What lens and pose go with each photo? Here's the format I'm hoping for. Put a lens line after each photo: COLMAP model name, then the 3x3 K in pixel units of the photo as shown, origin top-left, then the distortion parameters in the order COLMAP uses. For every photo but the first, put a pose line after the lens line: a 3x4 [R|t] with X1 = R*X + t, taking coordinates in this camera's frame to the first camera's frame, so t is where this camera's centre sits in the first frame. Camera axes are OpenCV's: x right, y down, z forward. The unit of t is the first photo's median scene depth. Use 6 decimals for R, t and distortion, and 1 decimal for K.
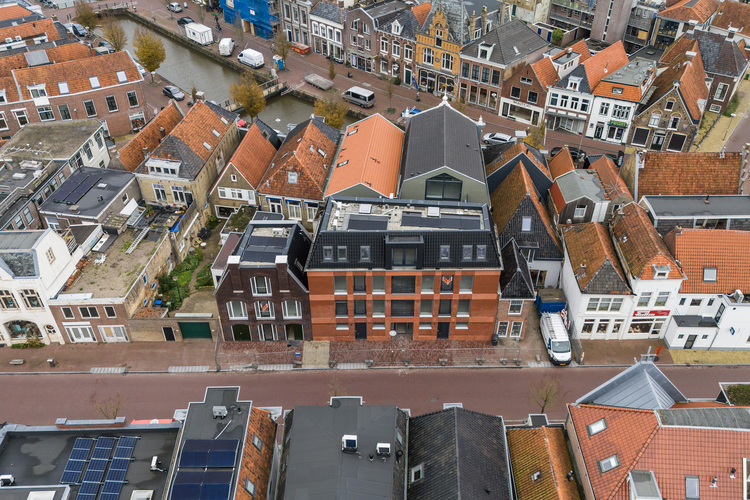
lens RADIAL K [[642.1, 0, 375.0], [0, 642.1, 250.0], [0, 0, 1]] dist [0.082455, -0.096862]
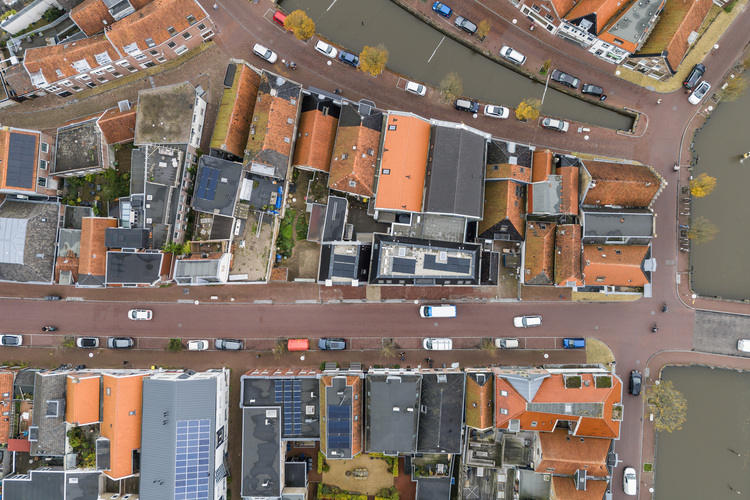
lens RADIAL K [[642.1, 0, 375.0], [0, 642.1, 250.0], [0, 0, 1]] dist [0.082455, -0.096862]
pose [[0.999385, 0.009497, -0.033752, -0.025426], [0.019303, 0.654590, 0.755738, -1.126207], [0.029271, -0.755925, 0.654004, -0.075612]]
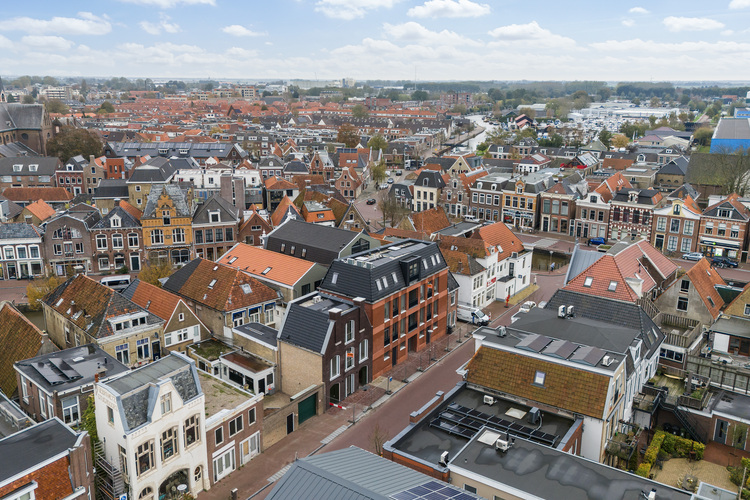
lens RADIAL K [[642.1, 0, 375.0], [0, 642.1, 250.0], [0, 0, 1]] dist [0.082455, -0.096862]
pose [[0.571453, -0.206829, 0.794143, -0.855411], [0.512616, 0.845657, -0.148624, 0.104936], [-0.640833, 0.492022, 0.589277, 0.189397]]
